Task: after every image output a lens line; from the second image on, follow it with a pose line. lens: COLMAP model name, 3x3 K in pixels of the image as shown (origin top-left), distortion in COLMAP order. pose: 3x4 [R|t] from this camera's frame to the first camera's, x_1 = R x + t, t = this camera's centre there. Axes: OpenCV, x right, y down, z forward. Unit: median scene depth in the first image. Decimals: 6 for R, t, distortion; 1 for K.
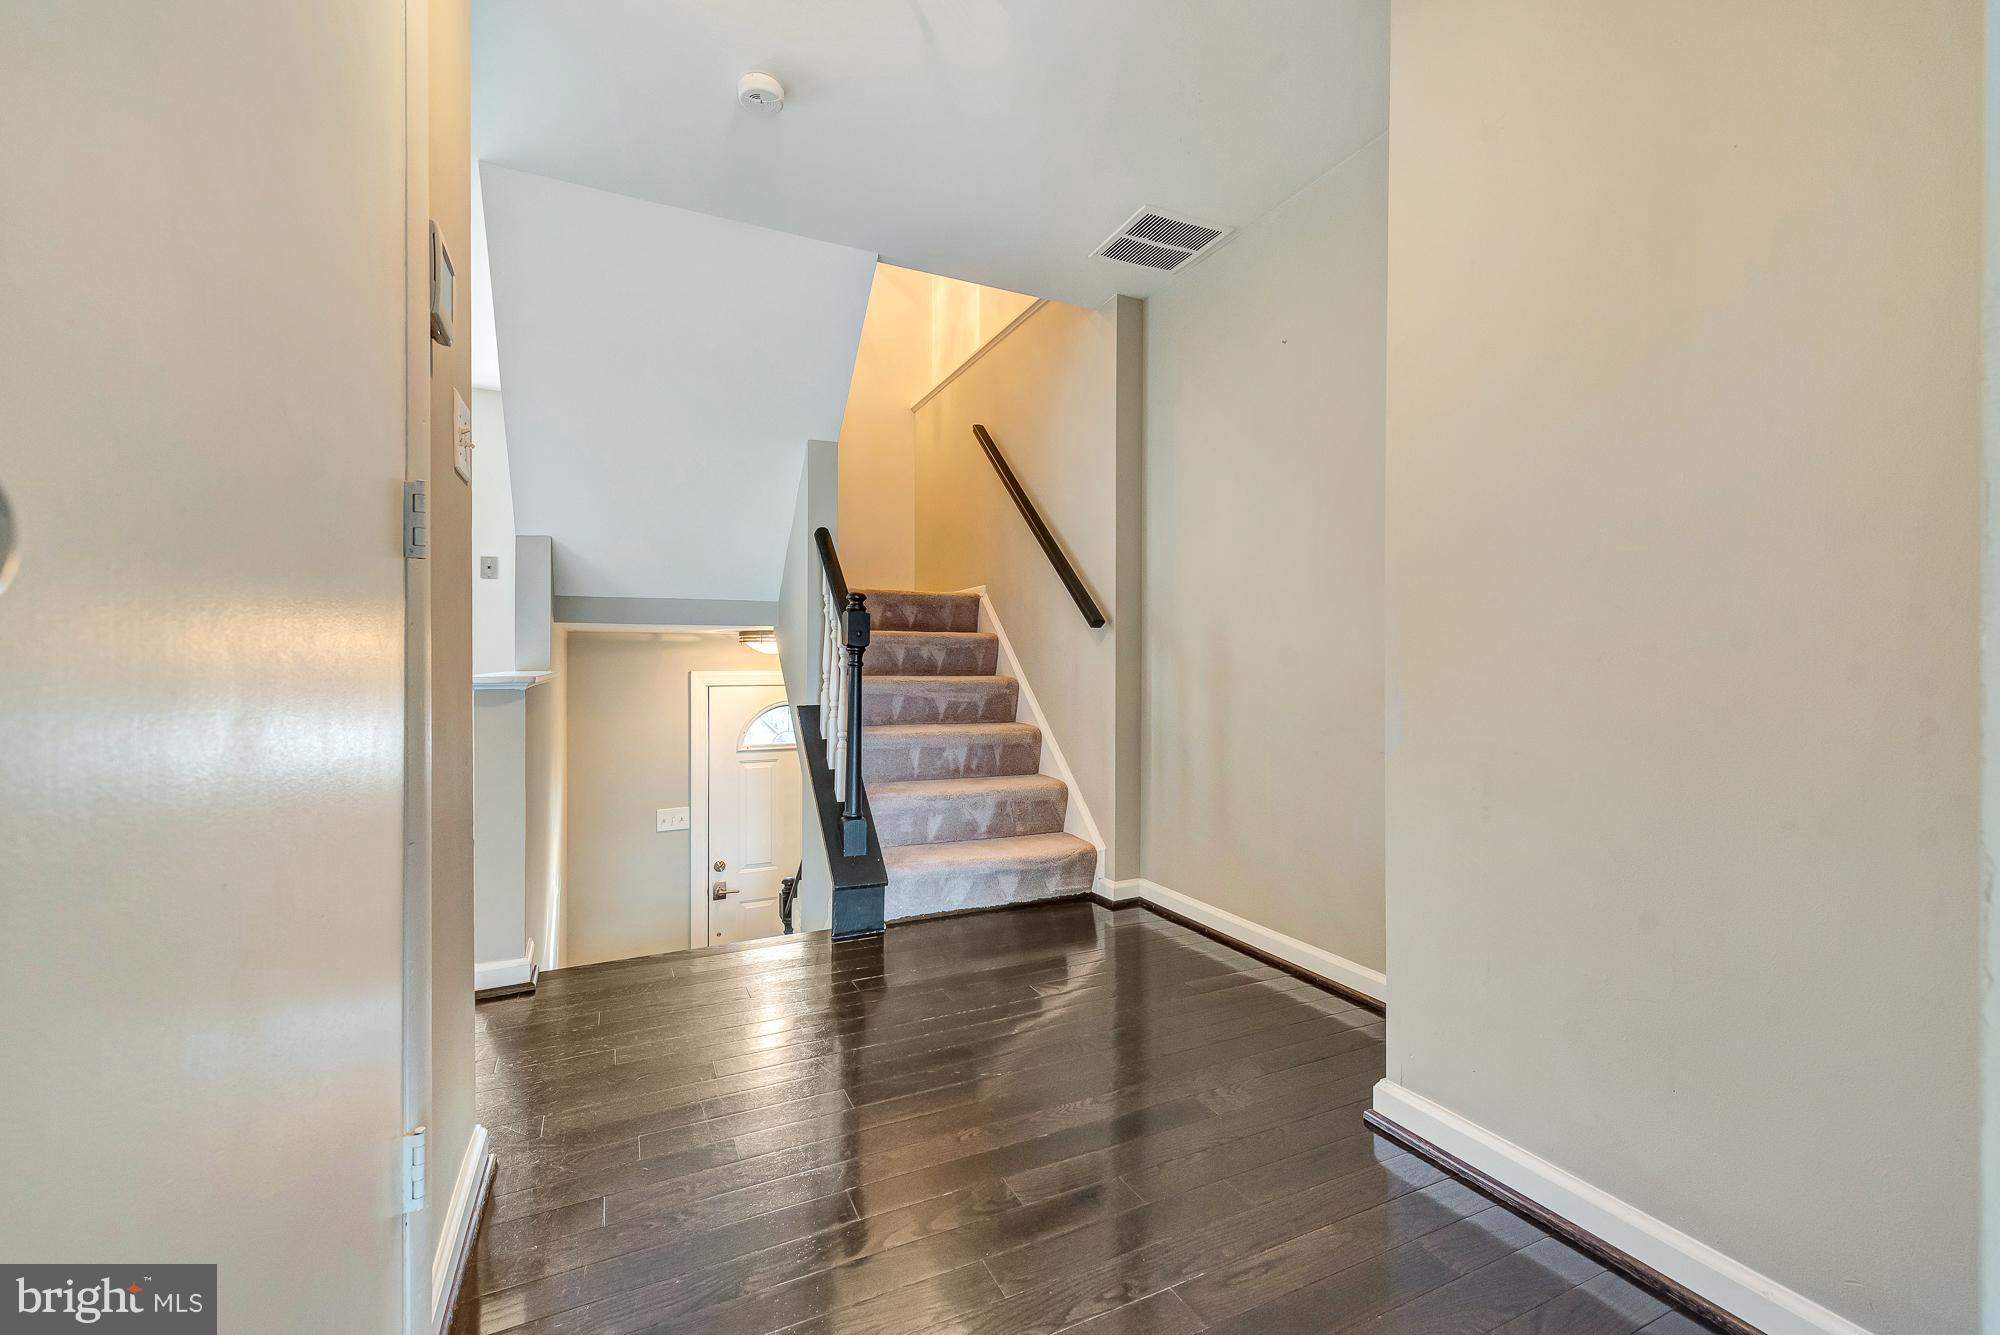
lens RADIAL K [[807.4, 0, 1013.1], [0, 807.4, 666.7], [0, 0, 1]] dist [0.000338, -0.000748]
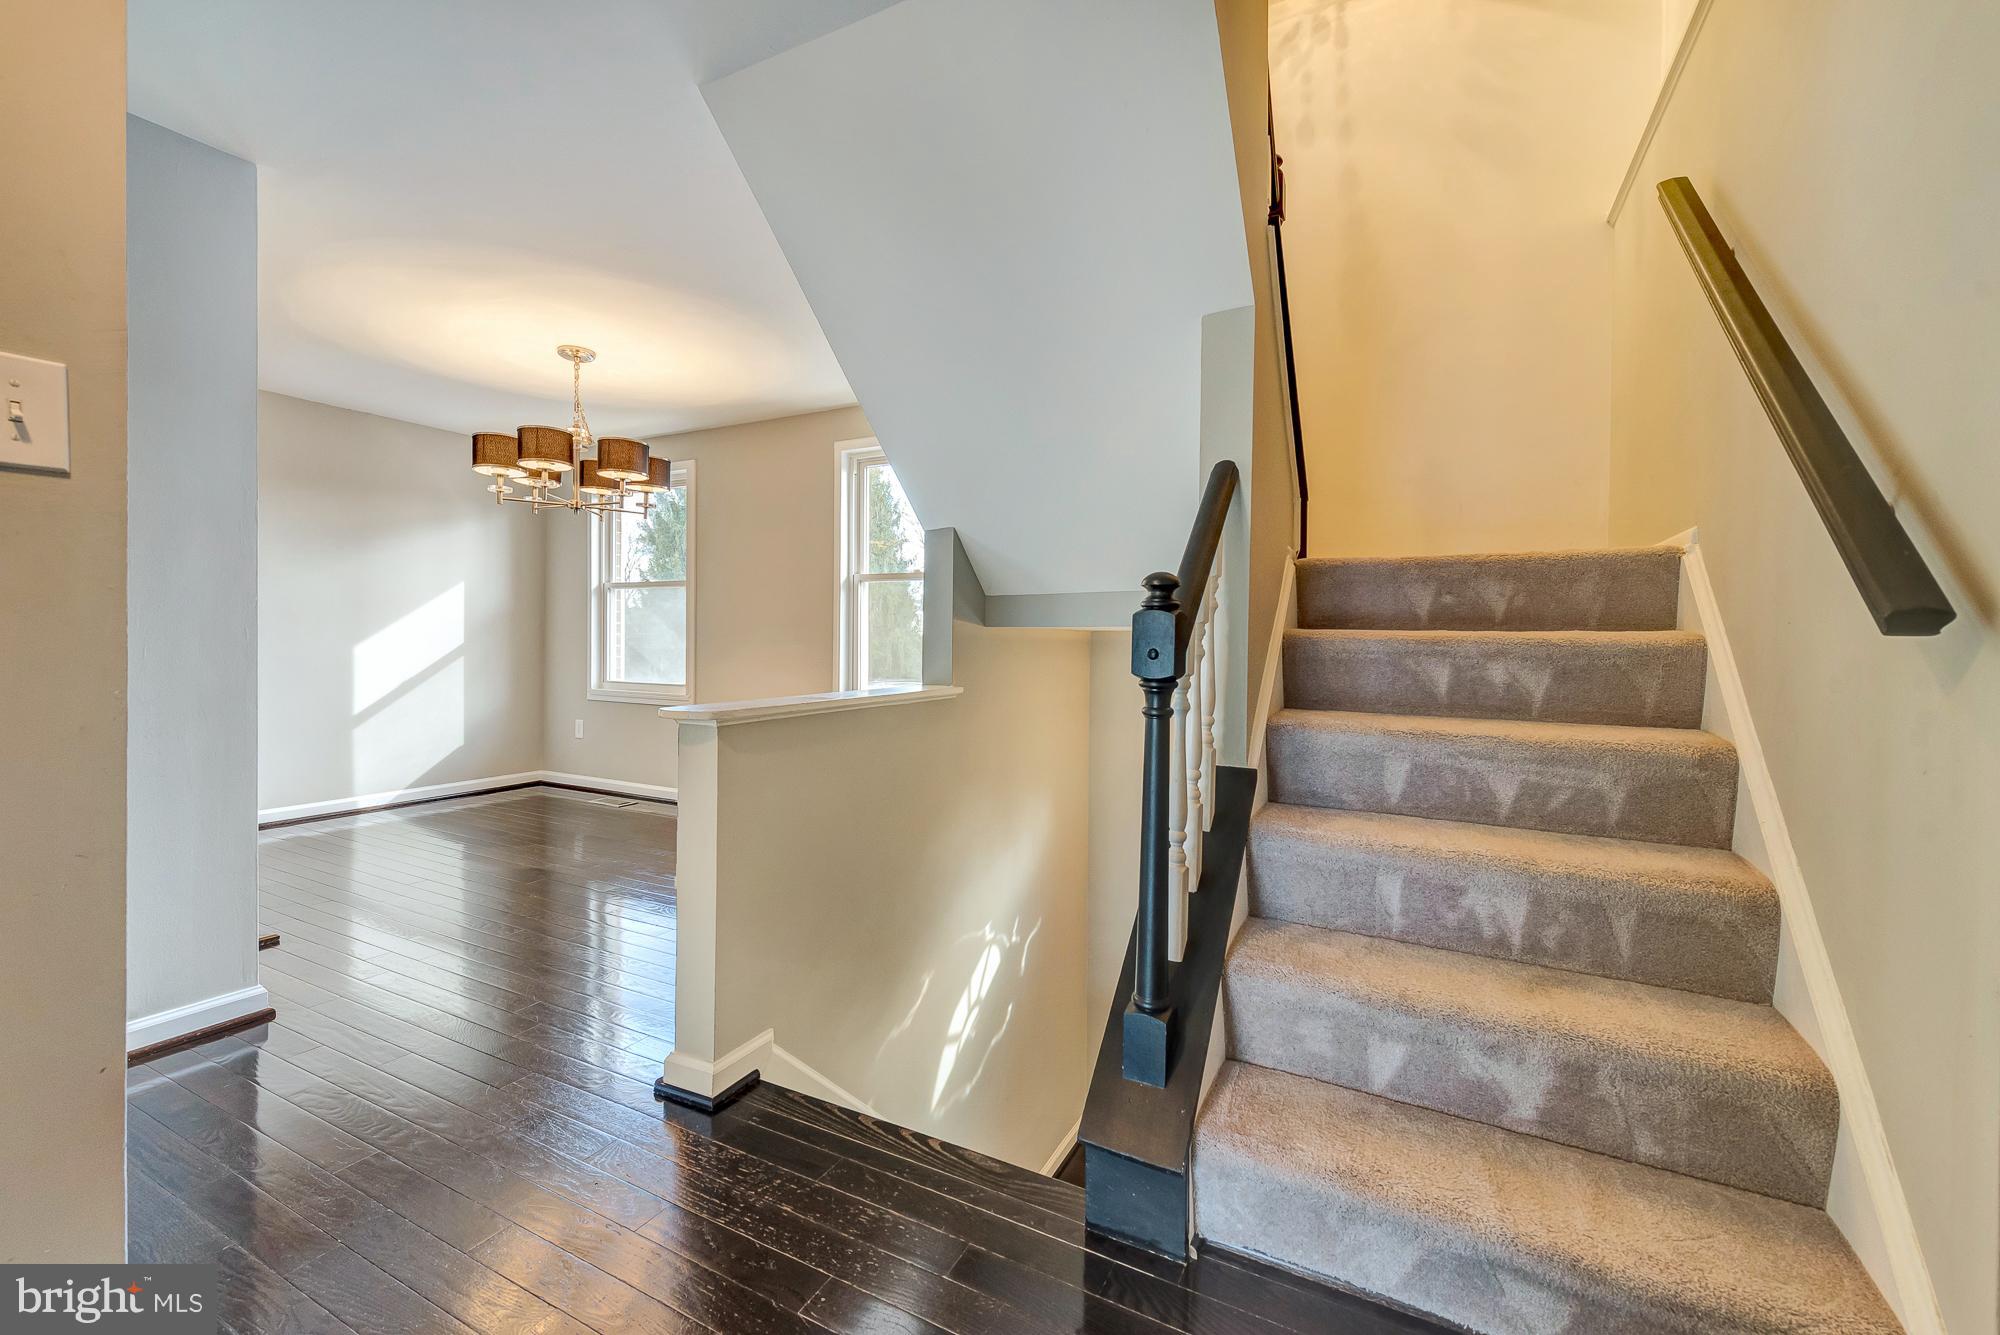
lens RADIAL K [[807.4, 0, 995.2], [0, 807.4, 656.3], [0, 0, 1]] dist [0.000338, -0.000748]
pose [[0.581320, 0.020067, -0.813427, 0.126407], [-0.009453, 0.999795, 0.017909, -0.036881], [0.813620, -0.002721, 0.581391, 0.479115]]
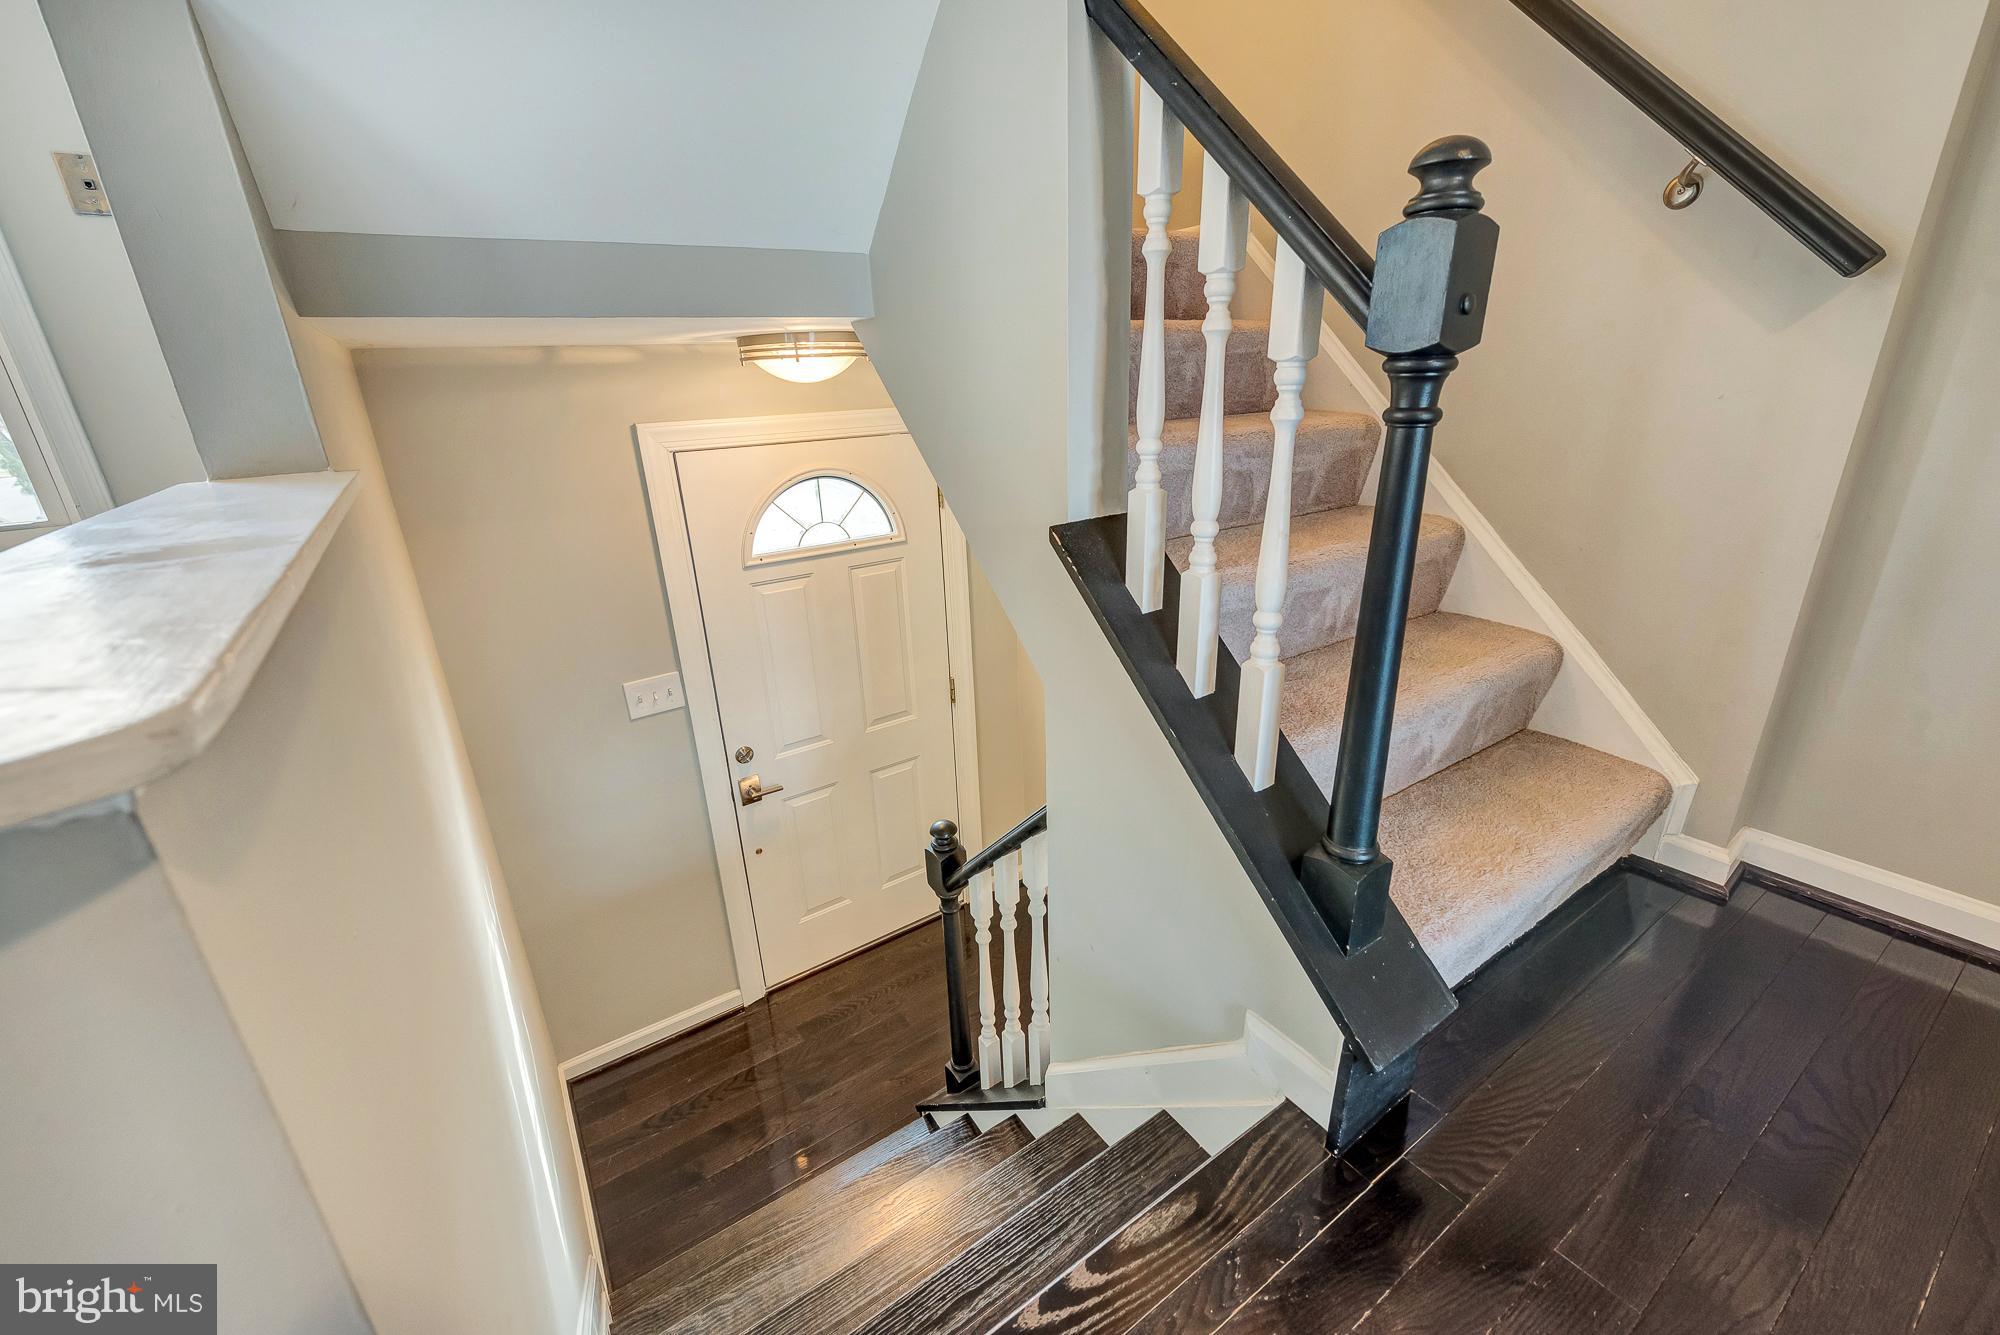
lens RADIAL K [[807.4, 0, 1011.2], [0, 807.4, 664.4], [0, 0, 1]] dist [0.000338, -0.000748]
pose [[0.988721, -0.086281, 0.122422, -0.302717], [0.040370, 0.940666, 0.336925, -0.018086], [-0.144228, -0.328183, 0.933539, 0.552606]]
